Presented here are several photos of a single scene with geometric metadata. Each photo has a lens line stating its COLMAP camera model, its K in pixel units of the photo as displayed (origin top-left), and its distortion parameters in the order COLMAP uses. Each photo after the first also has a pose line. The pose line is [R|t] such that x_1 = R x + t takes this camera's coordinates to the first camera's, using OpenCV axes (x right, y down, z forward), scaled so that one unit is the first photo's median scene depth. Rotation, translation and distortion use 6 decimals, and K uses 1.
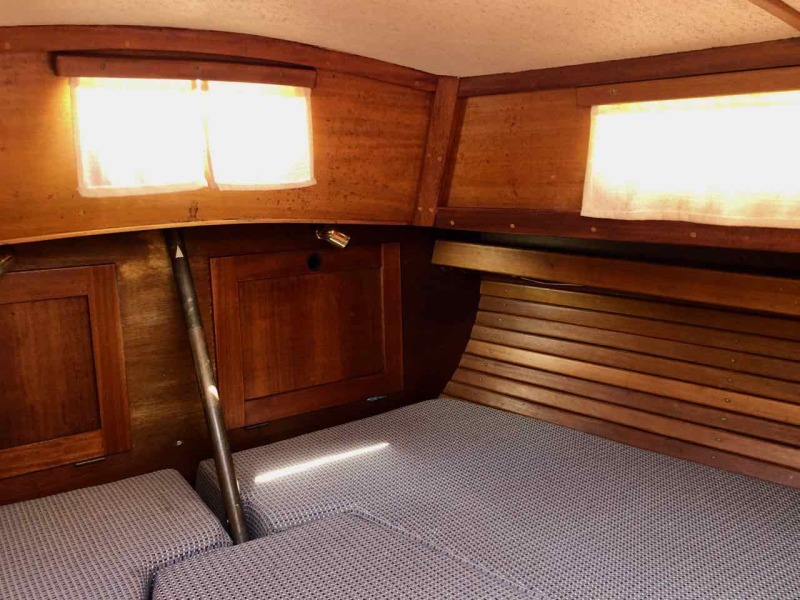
lens RADIAL K [[702.3, 0, 399.6], [0, 702.3, 298.4], [0, 0, 1]] dist [0.061049, -0.079155]
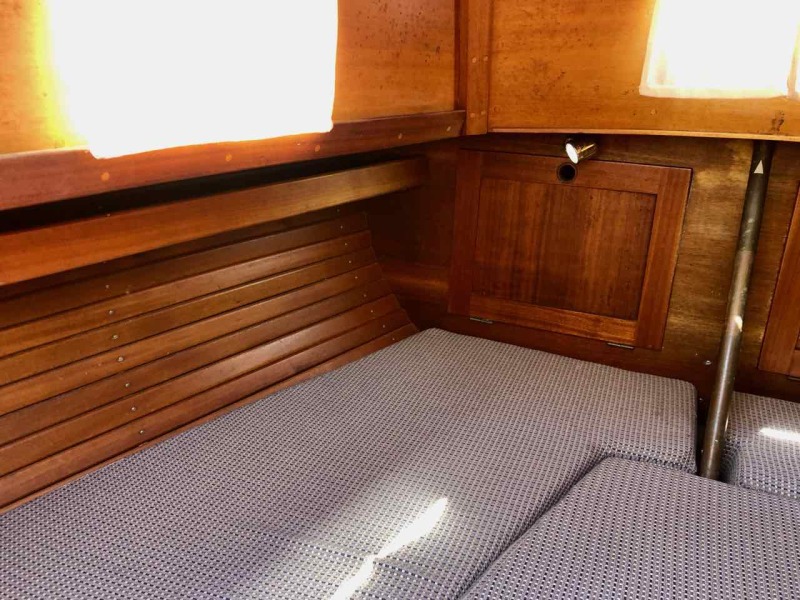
lens RADIAL K [[689.1, 0, 409.0], [0, 689.1, 305.9], [0, 0, 1]] dist [0.019457, -0.007404]
pose [[0.567941, 0.313883, -0.760868, 0.176472], [-0.202976, 0.949290, 0.240104, -0.018946], [0.797649, 0.018073, 0.602851, 0.098708]]
